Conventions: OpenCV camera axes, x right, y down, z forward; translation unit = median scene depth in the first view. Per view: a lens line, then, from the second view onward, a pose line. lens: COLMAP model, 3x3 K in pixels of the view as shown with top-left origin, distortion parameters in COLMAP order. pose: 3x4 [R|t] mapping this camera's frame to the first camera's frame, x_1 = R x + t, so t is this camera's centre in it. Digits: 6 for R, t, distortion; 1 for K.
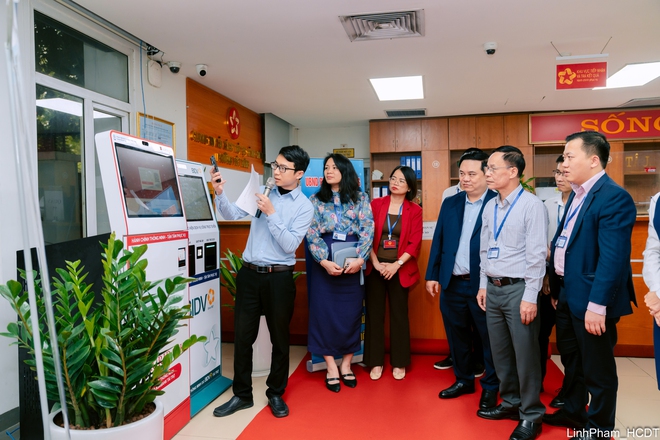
lens RADIAL K [[554.3, 0, 330.0], [0, 554.3, 220.0], [0, 0, 1]] dist [0.014226, 0.007845]
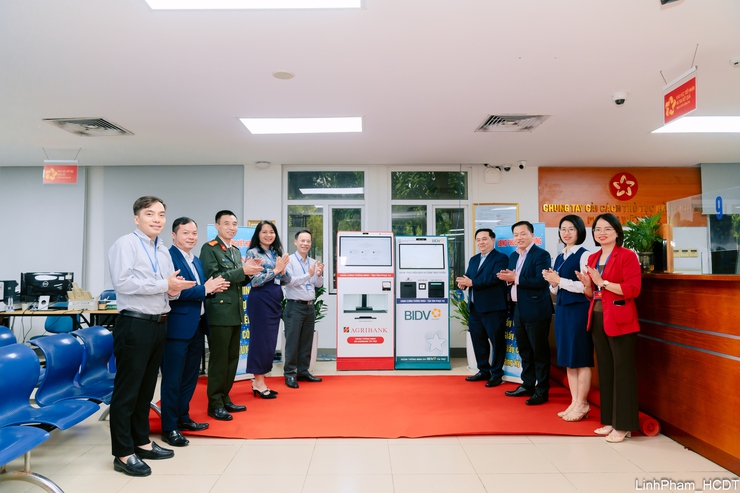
lens RADIAL K [[512.7, 0, 370.0], [0, 512.7, 246.5], [0, 0, 1]] dist [-0.002233, -0.001780]
pose [[0.182520, -0.025518, -0.982871, 0.759989], [-0.014968, 0.999475, -0.028729, -0.011567], [0.983088, 0.019955, 0.182043, 0.287648]]
